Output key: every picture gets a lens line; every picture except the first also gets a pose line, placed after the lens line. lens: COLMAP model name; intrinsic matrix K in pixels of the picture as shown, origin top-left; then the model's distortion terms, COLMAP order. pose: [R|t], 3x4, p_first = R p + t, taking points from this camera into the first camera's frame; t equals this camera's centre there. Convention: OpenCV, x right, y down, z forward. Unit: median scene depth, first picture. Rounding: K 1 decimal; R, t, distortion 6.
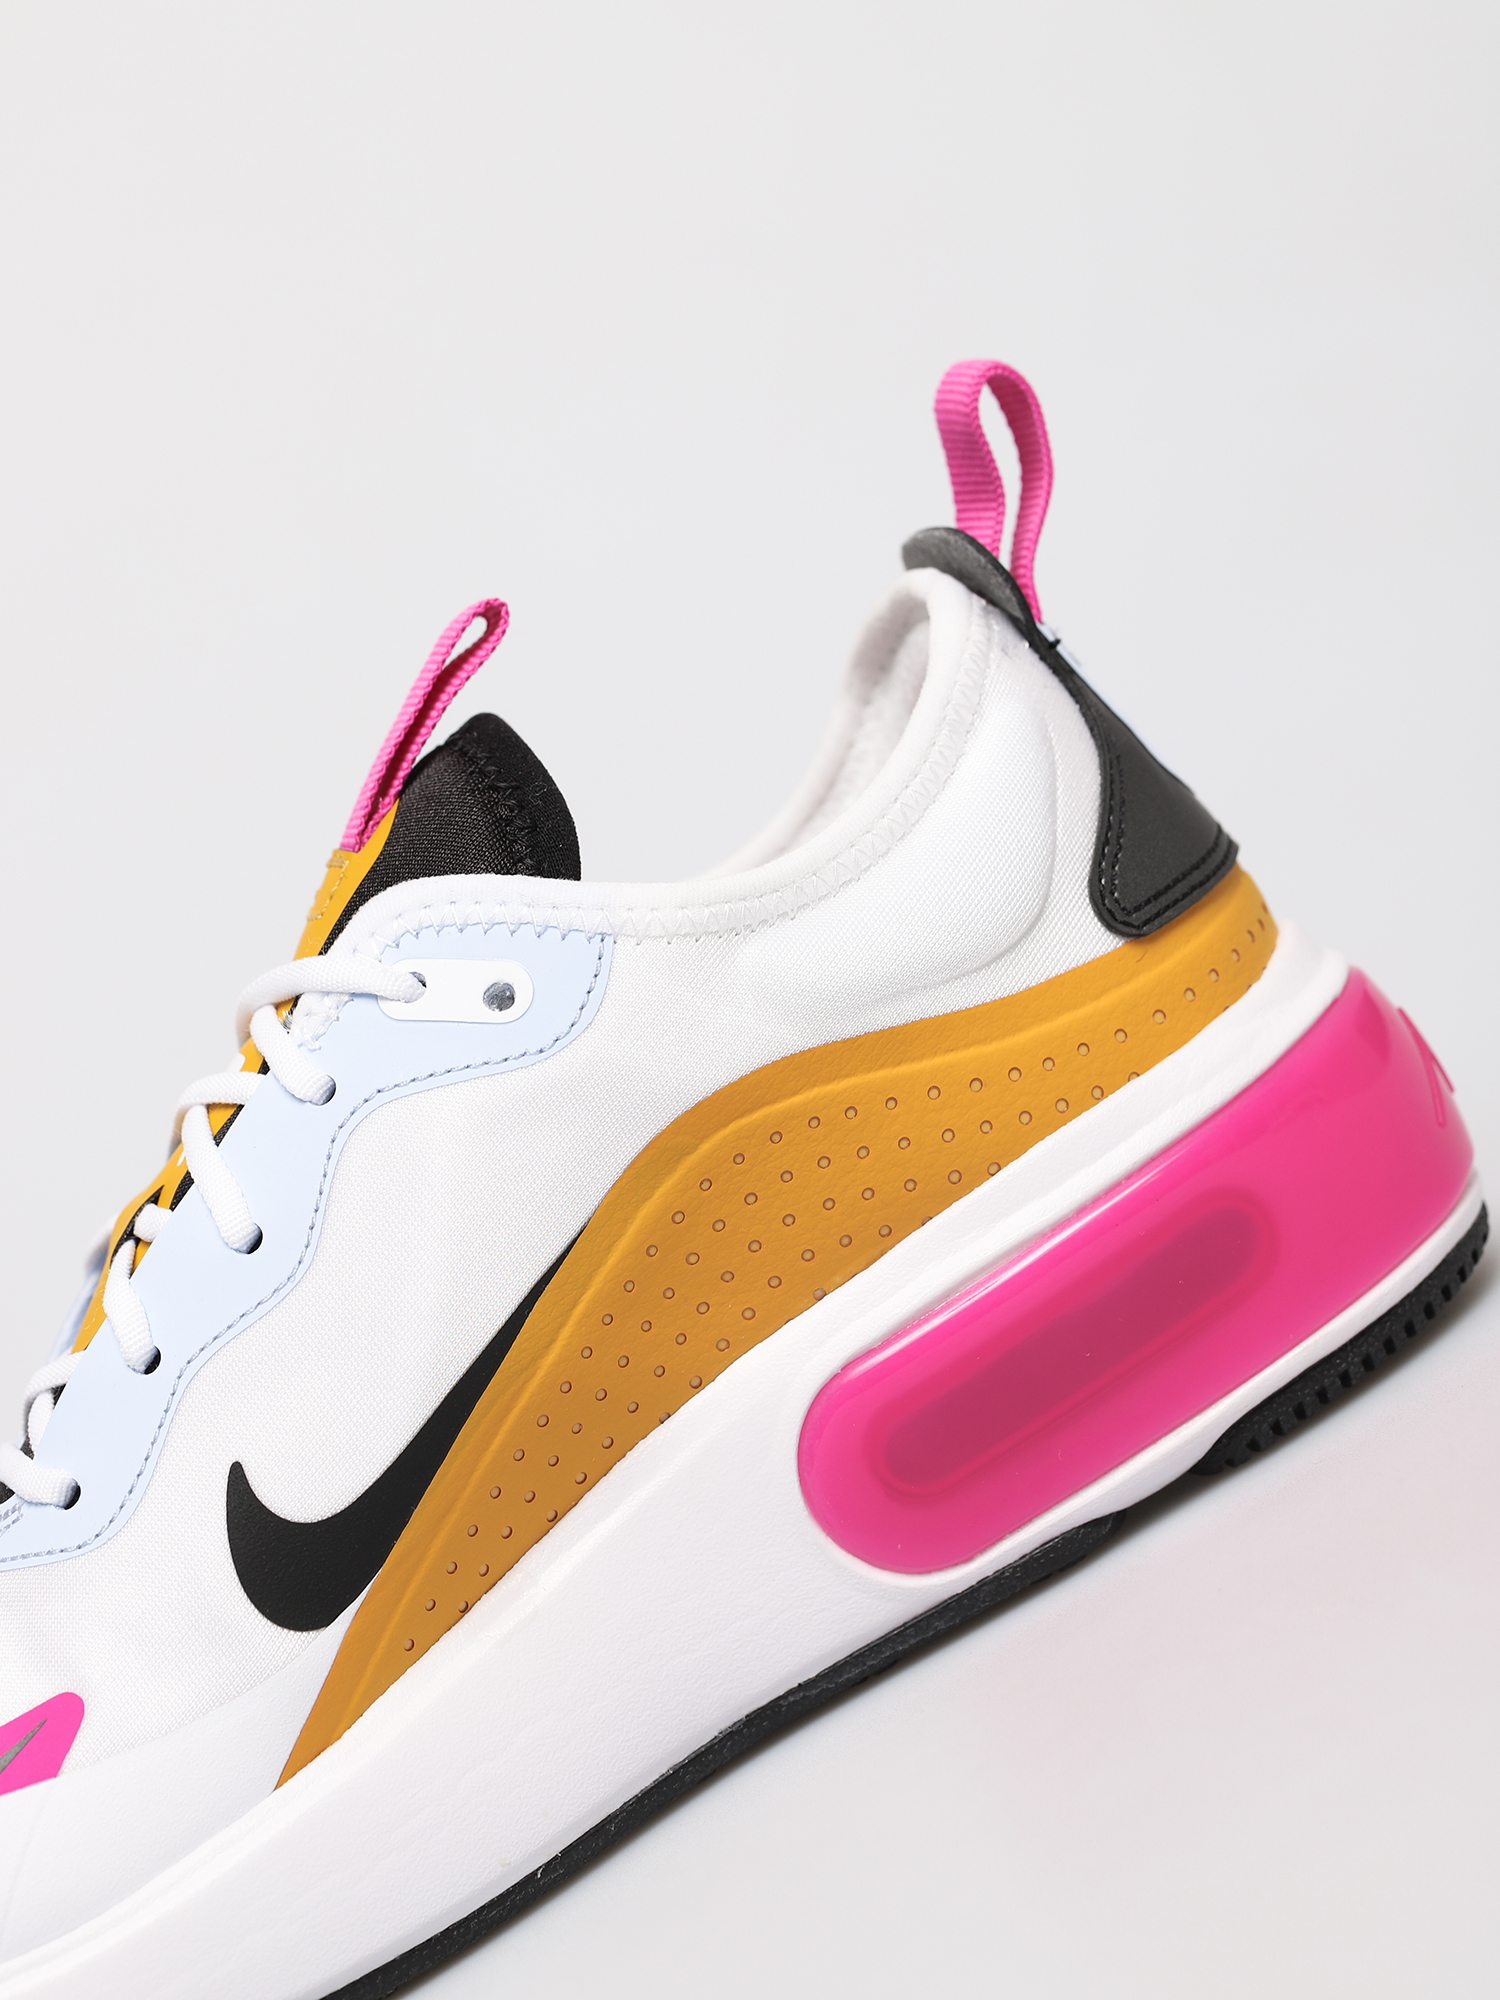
lens RADIAL K [[7216.6, 0, 747.8], [0, 7216.6, 999.0], [0, 0, 1]] dist [0.176146, 0.000000]
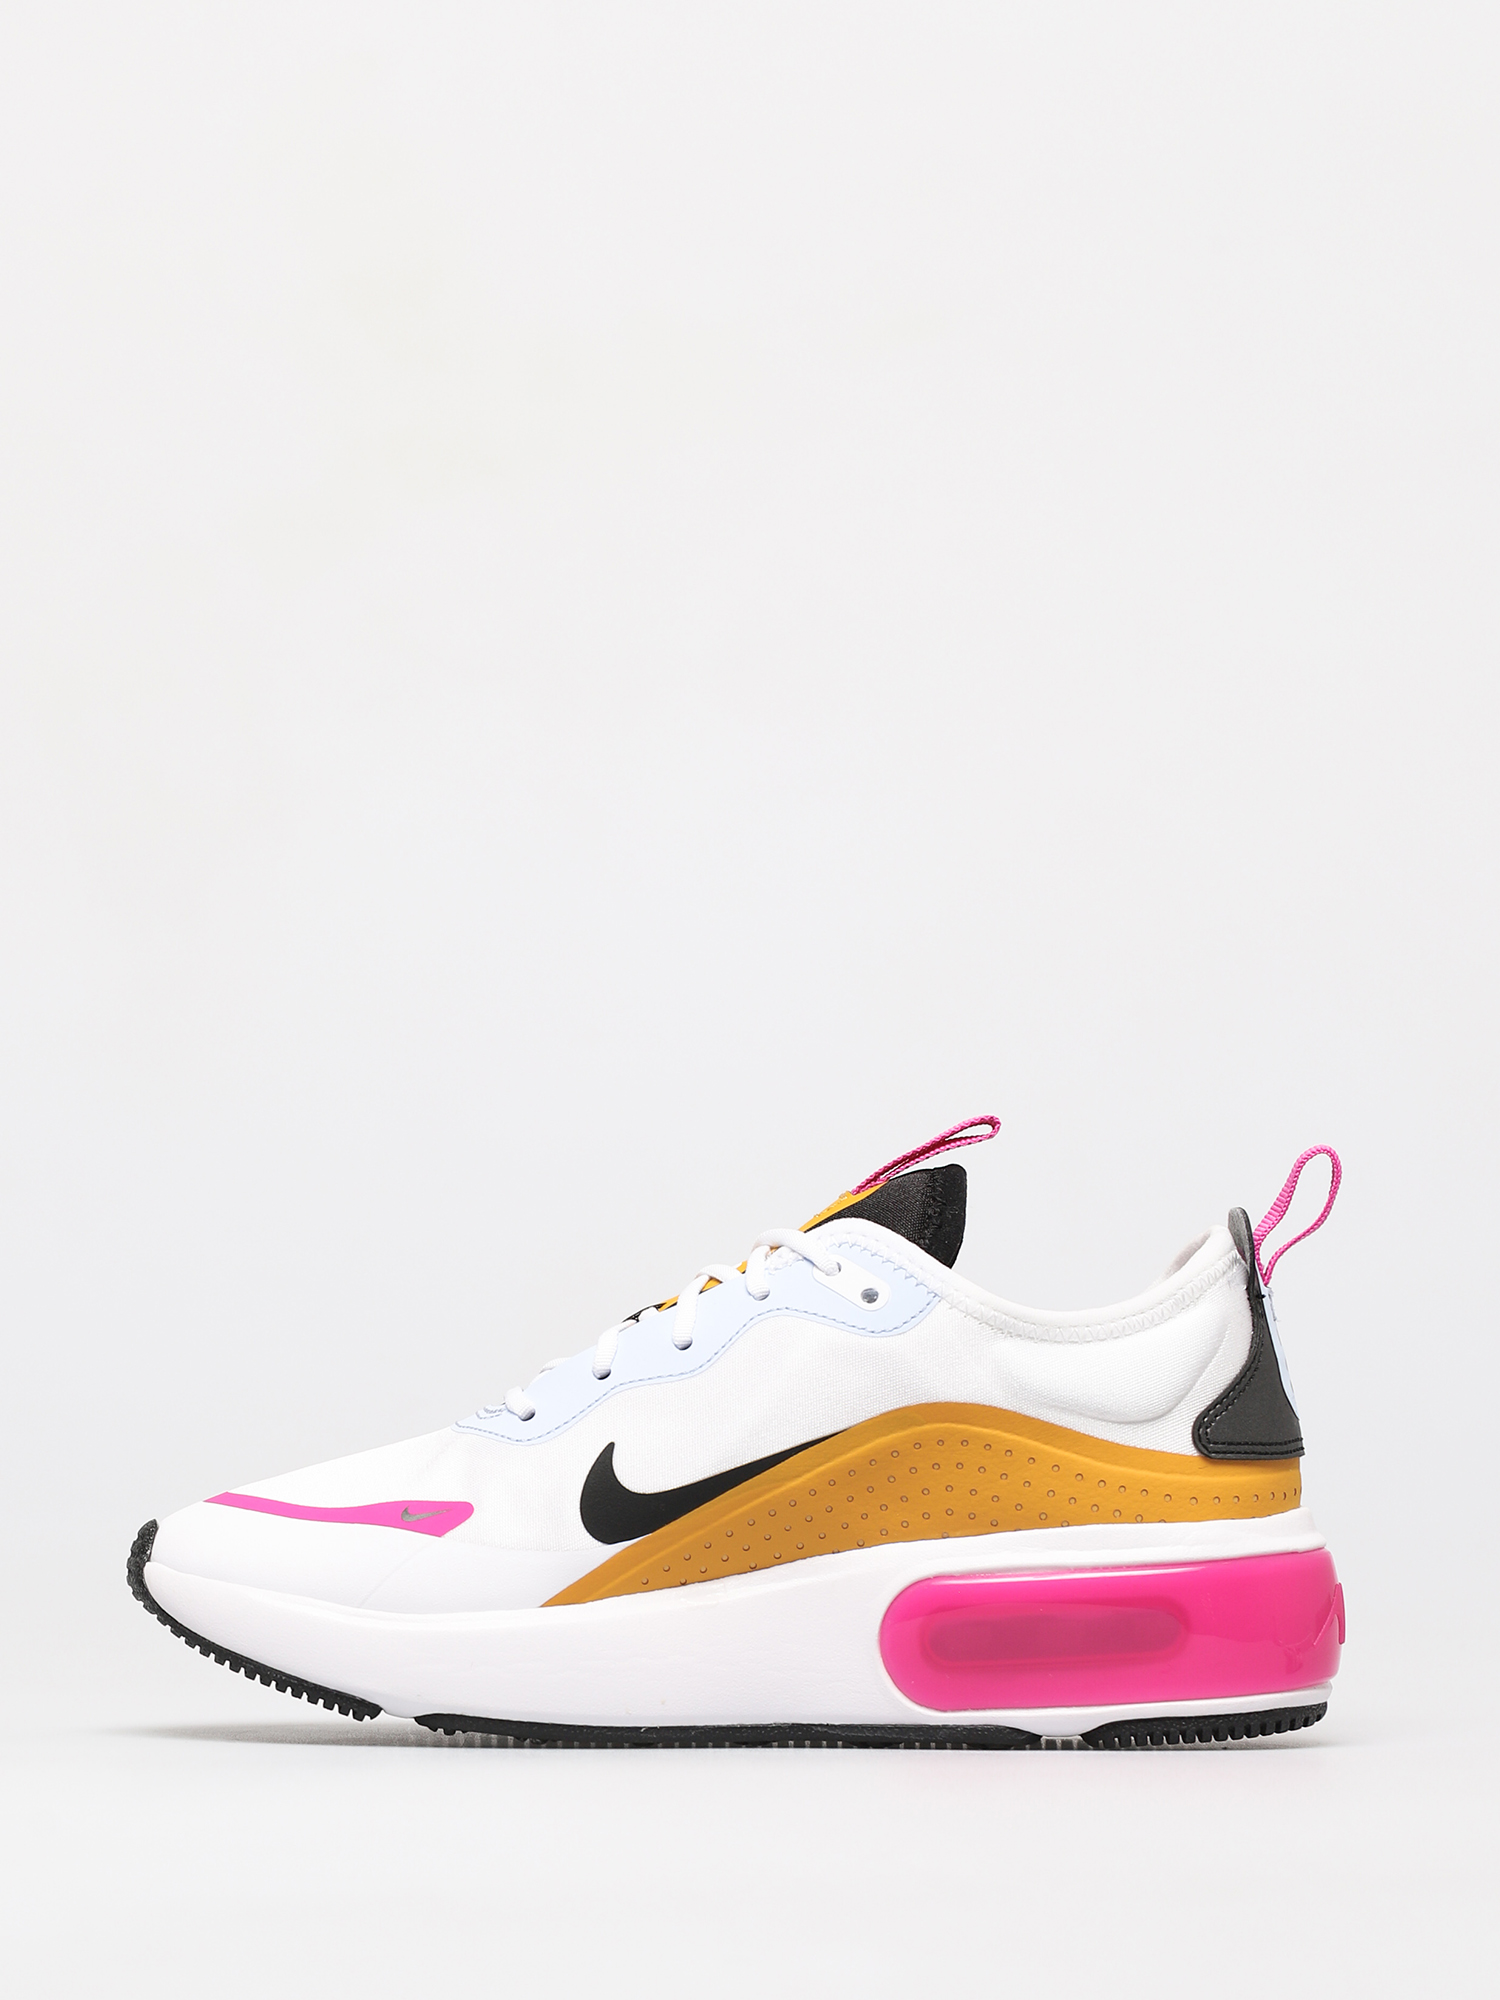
lens RADIAL K [[7216.6, 0, 750.2], [0, 7216.6, 1000.4], [0, 0, 1]] dist [0.176146, 0.000000]
pose [[0.854409, 0.494713, -0.158883, 0.187708], [-0.506806, 0.860894, -0.044837, 0.031766], [0.114600, 0.118832, 0.986279, -0.780921]]
